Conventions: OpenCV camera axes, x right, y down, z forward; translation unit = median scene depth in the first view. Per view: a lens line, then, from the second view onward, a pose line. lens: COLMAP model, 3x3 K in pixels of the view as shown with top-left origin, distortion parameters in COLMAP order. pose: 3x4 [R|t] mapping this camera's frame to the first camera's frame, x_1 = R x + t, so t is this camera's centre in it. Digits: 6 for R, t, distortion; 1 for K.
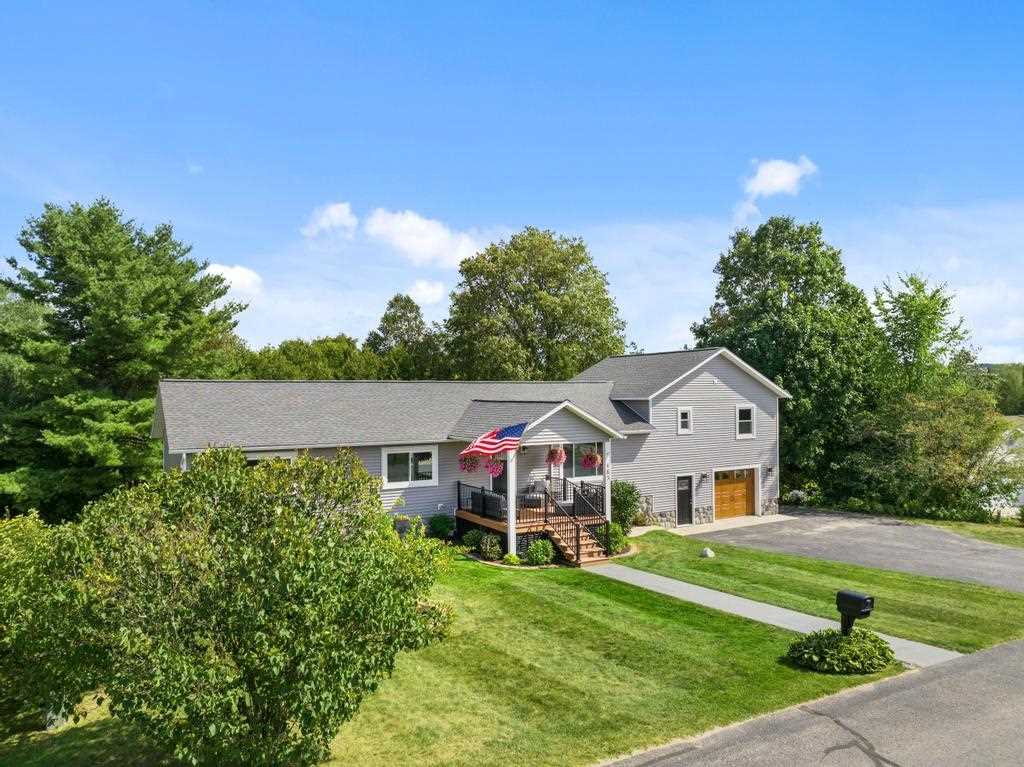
lens RADIAL K [[724.2, 0, 515.7], [0, 724.2, 383.8], [0, 0, 1]] dist [-0.039182, 0.011199]
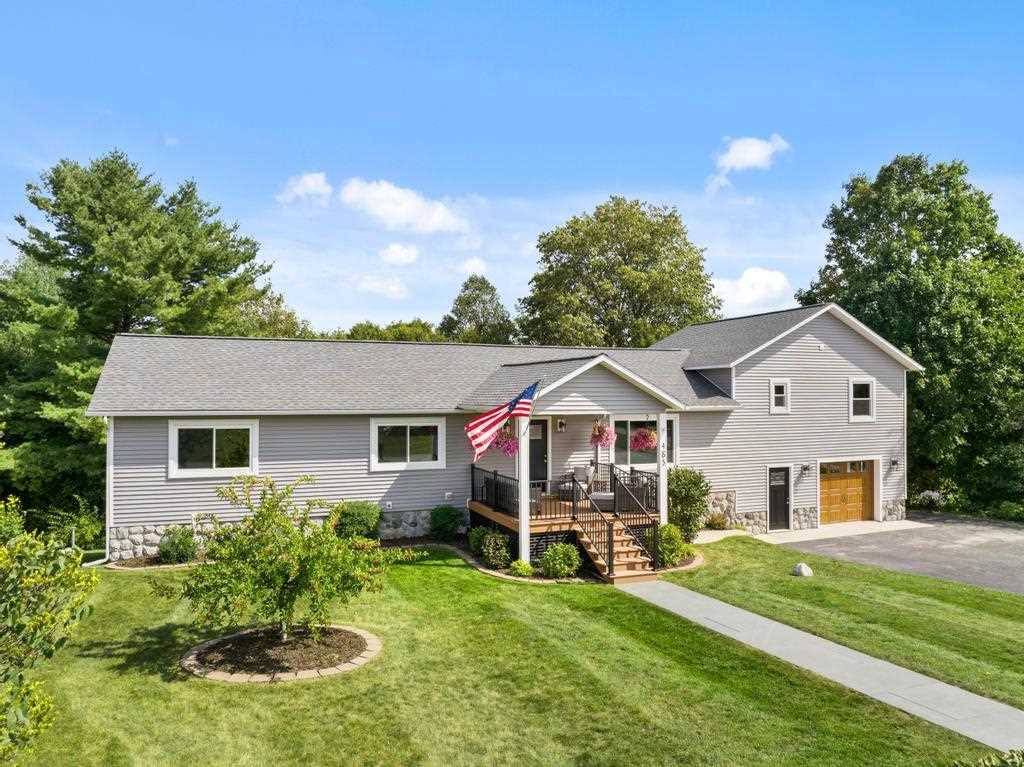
lens RADIAL K [[724.2, 0, 515.7], [0, 724.2, 383.8], [0, 0, 1]] dist [-0.039182, 0.011199]
pose [[0.989406, 0.004930, -0.145089, 0.063688], [-0.004817, 0.999988, 0.001130, 0.037327], [0.145093, -0.000419, 0.989418, 0.186415]]
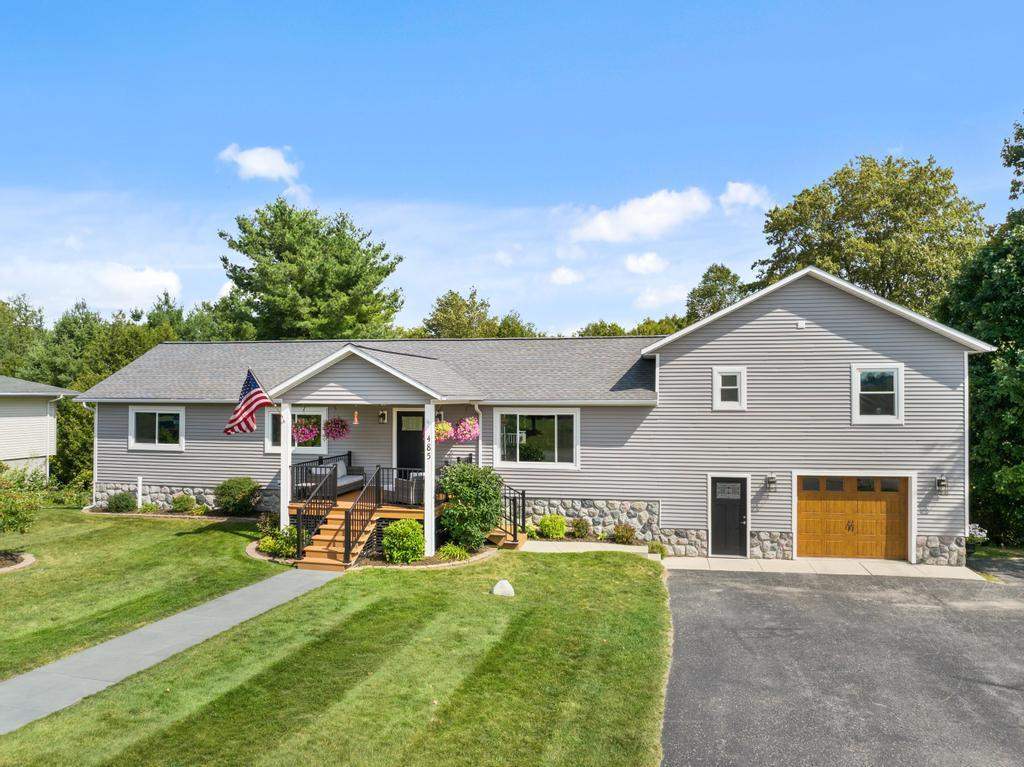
lens RADIAL K [[724.2, 0, 515.7], [0, 724.2, 383.8], [0, 0, 1]] dist [-0.039182, 0.011199]
pose [[0.753936, -0.001666, -0.656946, 0.494417], [0.001576, 0.999998, -0.000728, 0.046090], [0.656947, -0.000487, 0.753937, 0.400498]]
